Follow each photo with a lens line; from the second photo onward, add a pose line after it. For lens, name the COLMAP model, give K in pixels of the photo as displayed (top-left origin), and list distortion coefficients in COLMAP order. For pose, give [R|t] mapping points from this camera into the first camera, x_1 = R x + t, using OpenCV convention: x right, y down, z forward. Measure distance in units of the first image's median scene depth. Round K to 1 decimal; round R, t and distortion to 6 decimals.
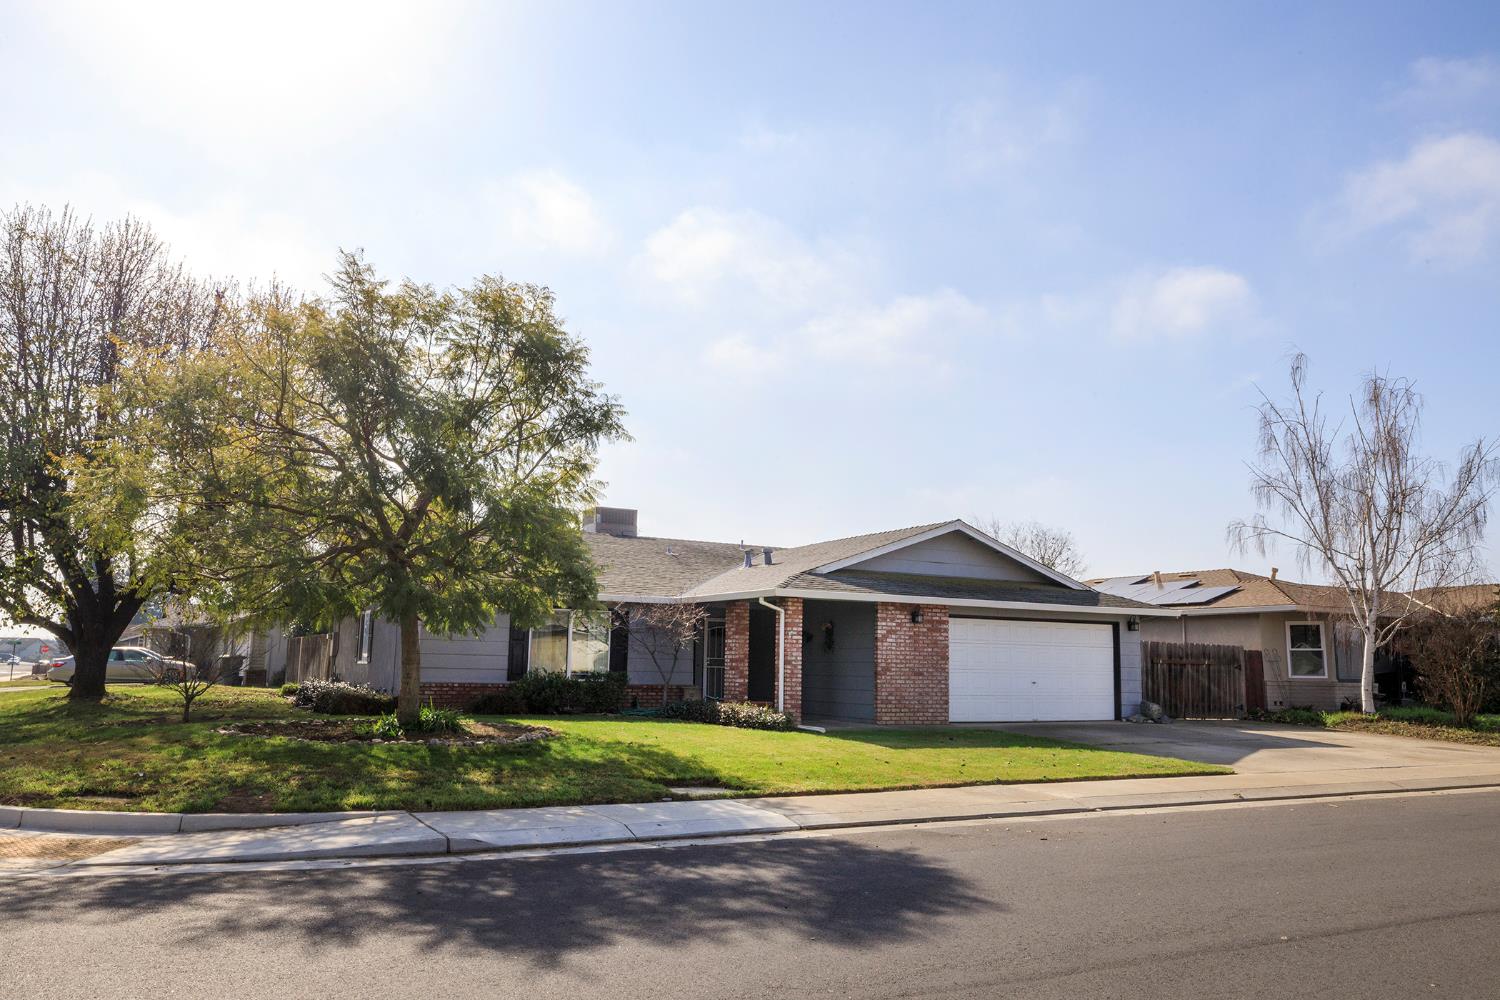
lens RADIAL K [[1095.5, 0, 750.0], [0, 1095.5, 500.0], [0, 0, 1]] dist [0.002673, 0.000418]
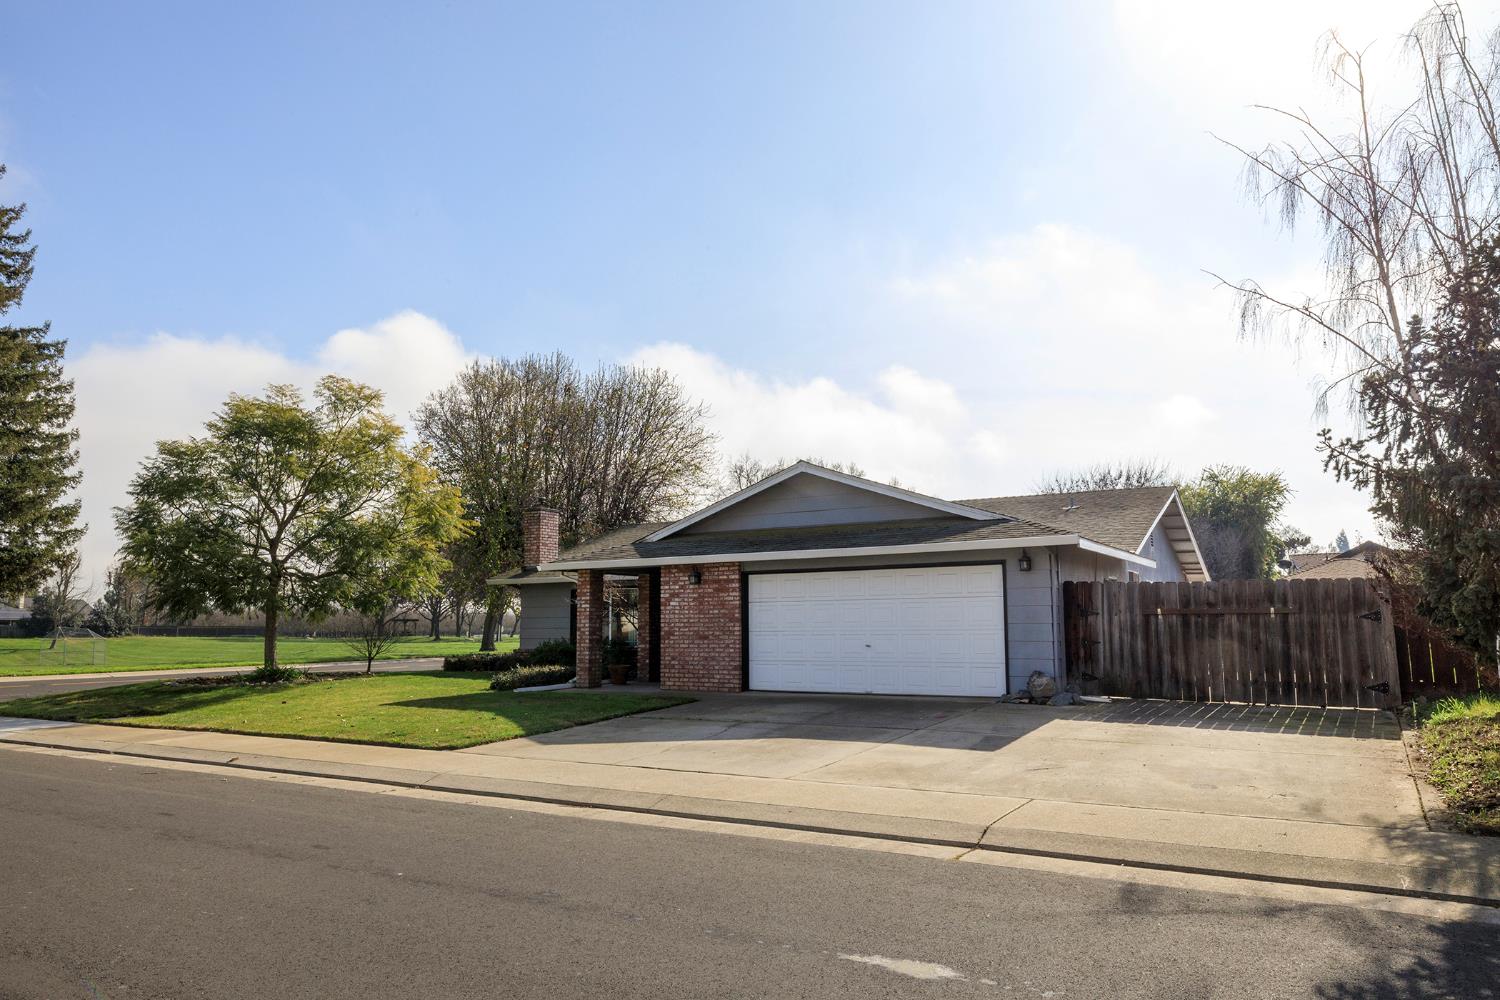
lens RADIAL K [[1002.4, 0, 750.0], [0, 1002.4, 500.0], [0, 0, 1]] dist [-0.002586, -0.000667]
pose [[0.500425, -0.129869, -0.855984, 0.896192], [0.144744, 0.987320, -0.065175, 0.100213], [0.853595, -0.091283, 0.512877, 0.581177]]
